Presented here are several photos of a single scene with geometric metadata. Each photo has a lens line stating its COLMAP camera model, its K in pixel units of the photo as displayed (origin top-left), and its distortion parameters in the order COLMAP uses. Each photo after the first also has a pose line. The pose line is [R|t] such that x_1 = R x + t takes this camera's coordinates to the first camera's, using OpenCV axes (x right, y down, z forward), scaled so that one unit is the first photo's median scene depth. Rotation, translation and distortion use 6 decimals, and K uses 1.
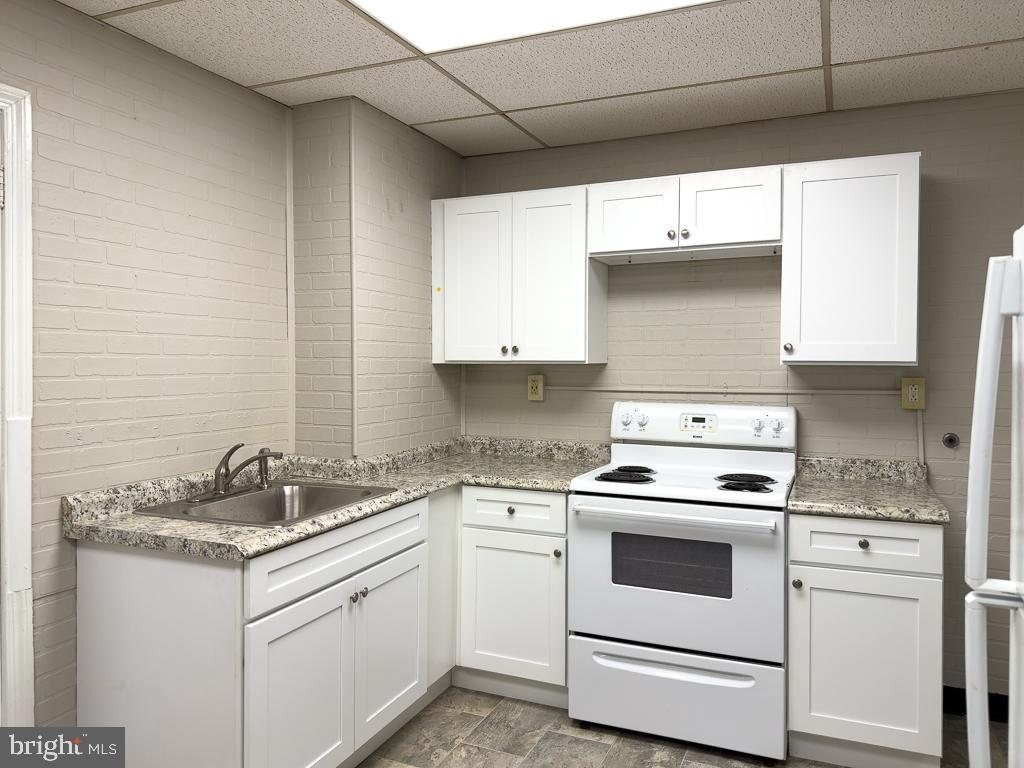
lens RADIAL K [[749.2, 0, 515.3], [0, 749.2, 372.8], [0, 0, 1]] dist [0.047846, -0.064309]
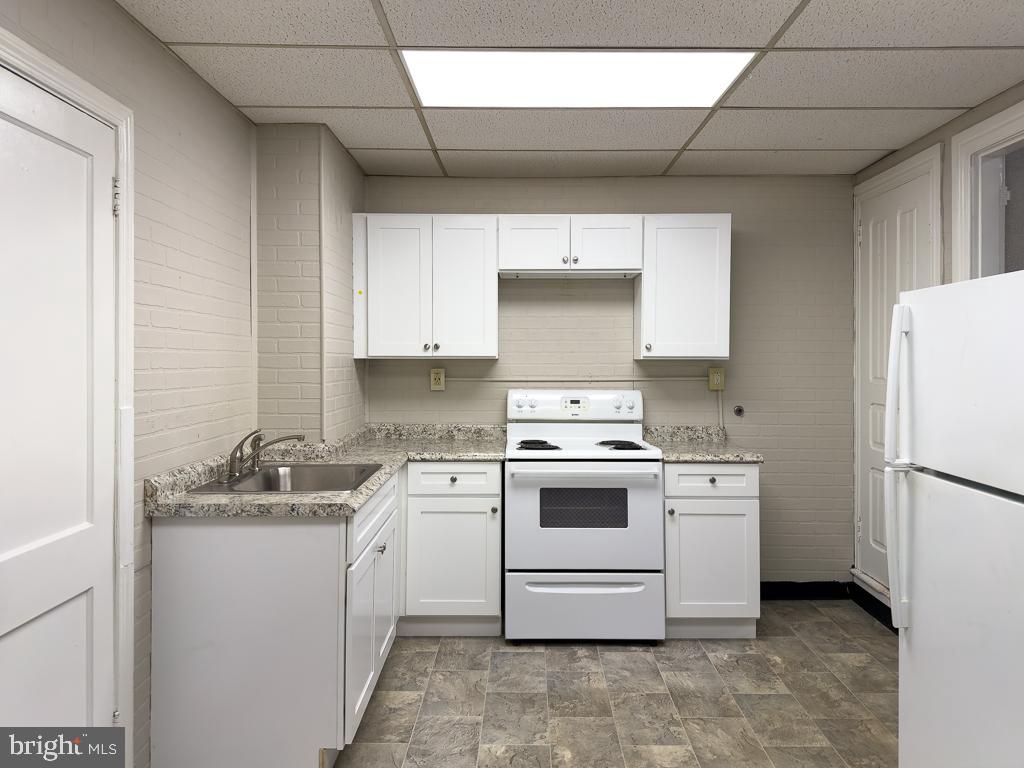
lens RADIAL K [[749.2, 0, 540.2], [0, 749.2, 360.9], [0, 0, 1]] dist [0.047846, -0.064309]
pose [[0.909500, -0.001753, 0.415701, -0.389888], [0.006957, 0.999915, -0.011003, 0.006497], [-0.415646, 0.012899, 0.909435, -0.168829]]
